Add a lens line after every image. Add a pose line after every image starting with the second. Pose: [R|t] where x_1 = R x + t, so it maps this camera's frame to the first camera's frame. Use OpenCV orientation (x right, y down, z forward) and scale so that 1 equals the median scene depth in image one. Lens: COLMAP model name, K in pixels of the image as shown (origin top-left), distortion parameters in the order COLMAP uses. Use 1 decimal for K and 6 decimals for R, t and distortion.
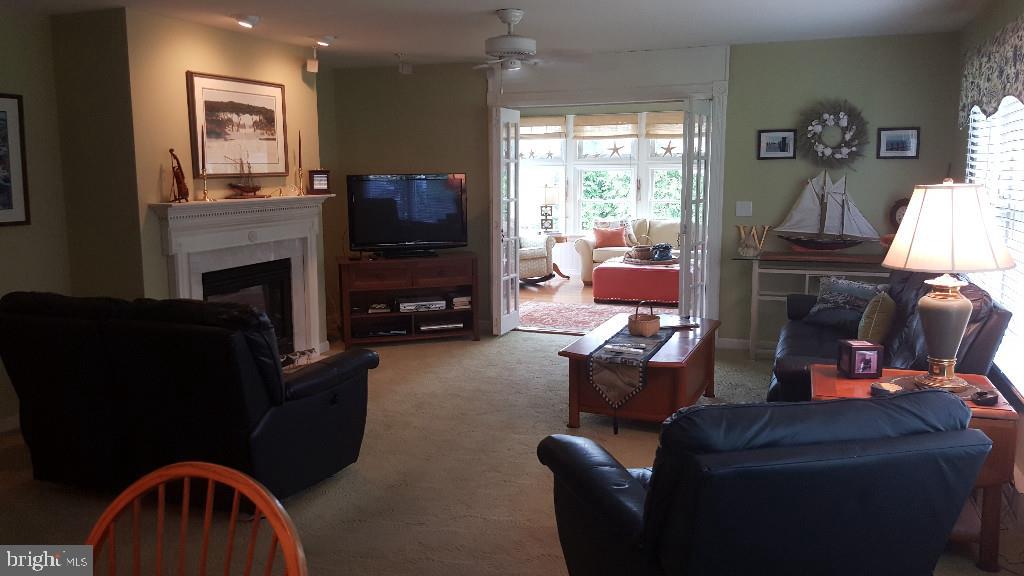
lens RADIAL K [[791.9, 0, 503.5], [0, 791.9, 279.8], [0, 0, 1]] dist [0.159729, -0.276257]
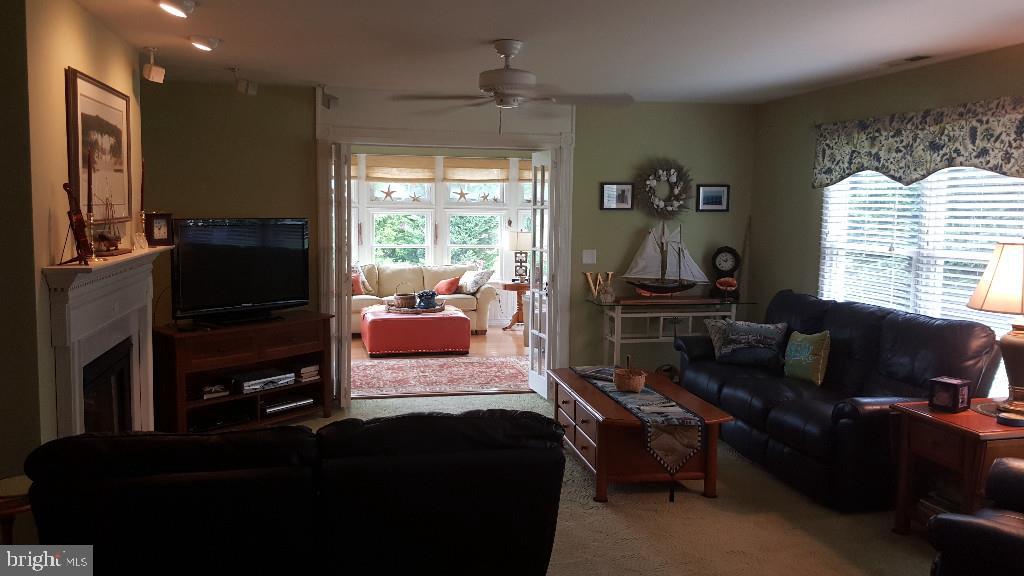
lens RADIAL K [[791.9, 0, 503.5], [0, 791.9, 279.8], [0, 0, 1]] dist [0.159729, -0.276257]
pose [[0.841151, -0.031751, 0.539867, -0.368175], [0.058367, 0.997774, -0.032259, -0.033176], [-0.537641, 0.058645, 0.841132, 0.206993]]
